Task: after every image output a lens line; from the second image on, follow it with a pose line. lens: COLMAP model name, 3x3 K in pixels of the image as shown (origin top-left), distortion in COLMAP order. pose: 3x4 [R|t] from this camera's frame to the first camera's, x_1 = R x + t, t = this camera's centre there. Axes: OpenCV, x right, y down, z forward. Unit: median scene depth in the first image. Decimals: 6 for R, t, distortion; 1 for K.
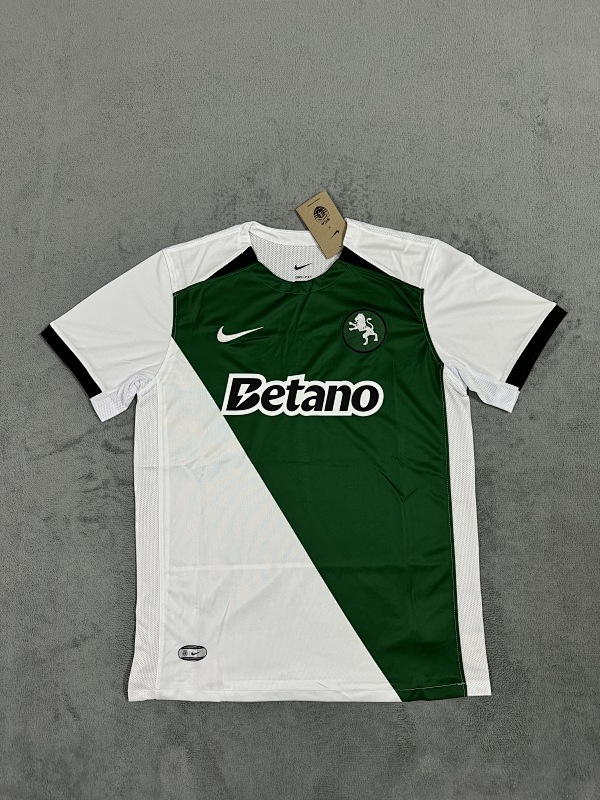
lens RADIAL K [[550.8, 0, 276.3], [0, 550.8, 389.5], [0, 0, 1]] dist [-0.003672, -0.004327]
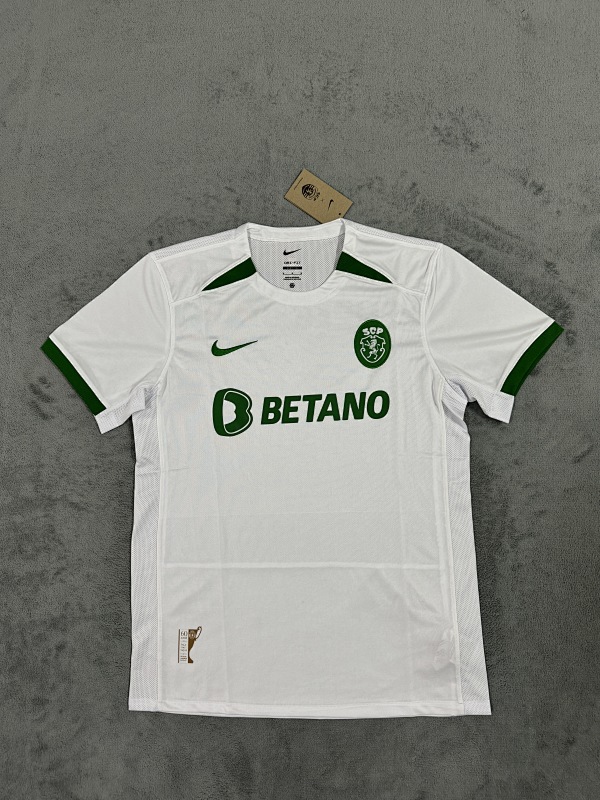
lens RADIAL K [[550.8, 0, 268.7], [0, 550.8, 434.5], [0, 0, 1]] dist [-0.003672, -0.004327]
pose [[0.999743, 0.017704, -0.014189, 0.016794], [-0.017442, 0.999679, 0.018393, 0.106441], [0.014510, -0.018141, 0.999730, -0.007182]]
